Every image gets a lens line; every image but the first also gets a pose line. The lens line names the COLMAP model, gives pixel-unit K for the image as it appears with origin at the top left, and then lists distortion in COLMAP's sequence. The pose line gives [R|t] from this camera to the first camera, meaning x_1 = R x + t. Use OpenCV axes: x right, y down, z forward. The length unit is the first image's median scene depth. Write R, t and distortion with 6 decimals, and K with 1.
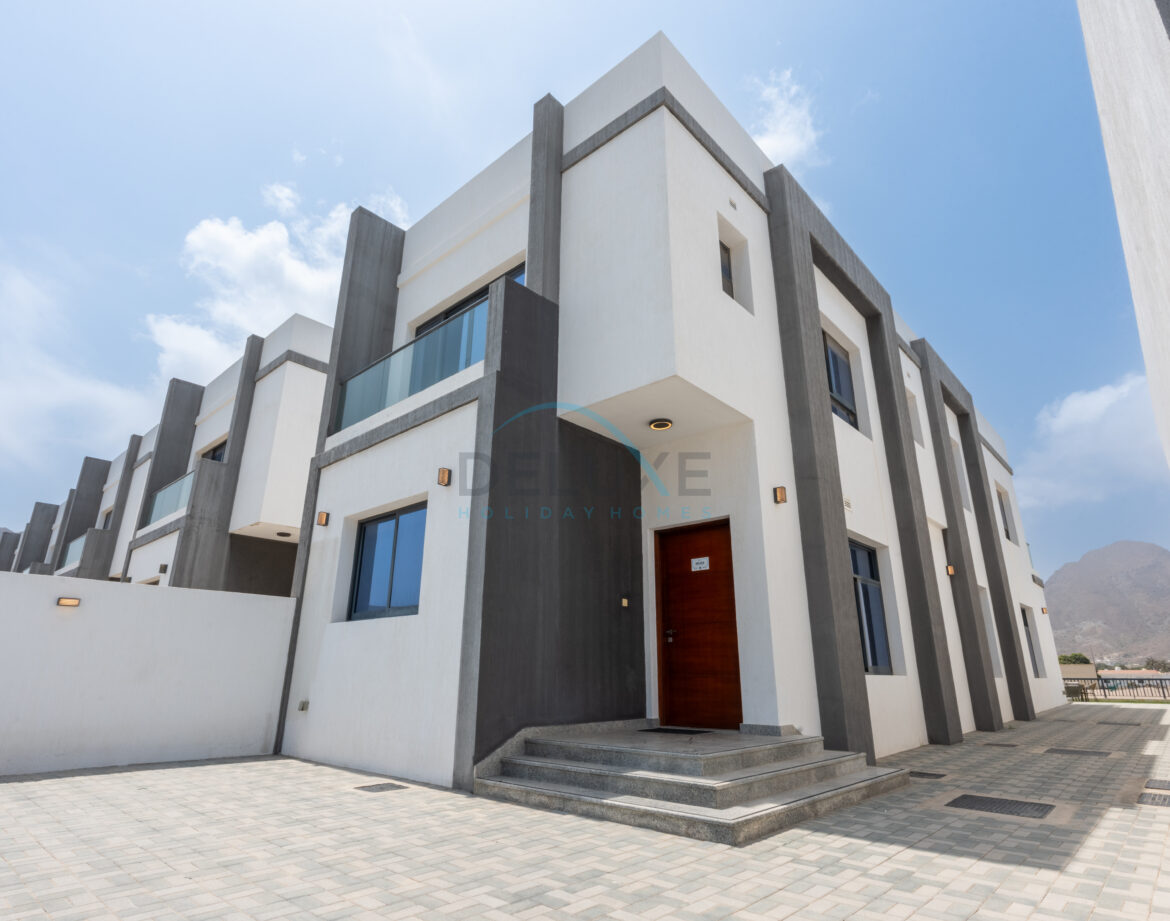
lens RADIAL K [[632.6, 0, 585.0], [0, 632.6, 460.5], [0, 0, 1]] dist [-0.001405, -0.000492]
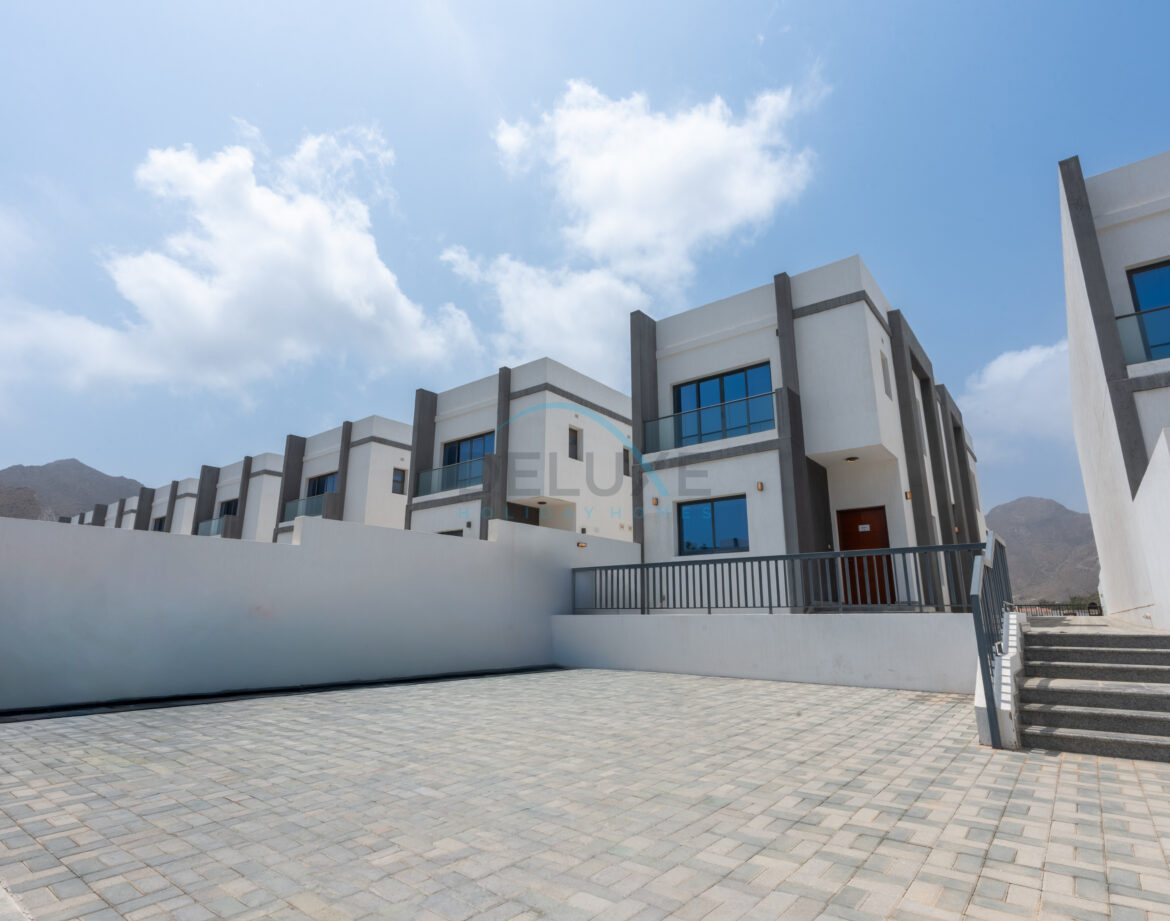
lens RADIAL K [[609.0, 0, 585.0], [0, 609.0, 460.5], [0, 0, 1]] dist [0.002479, 0.000018]
pose [[0.997038, 0.015386, 0.075354, -0.771459], [-0.021042, 0.996973, 0.074852, -0.159561], [-0.073974, -0.076216, 0.994343, -0.765183]]
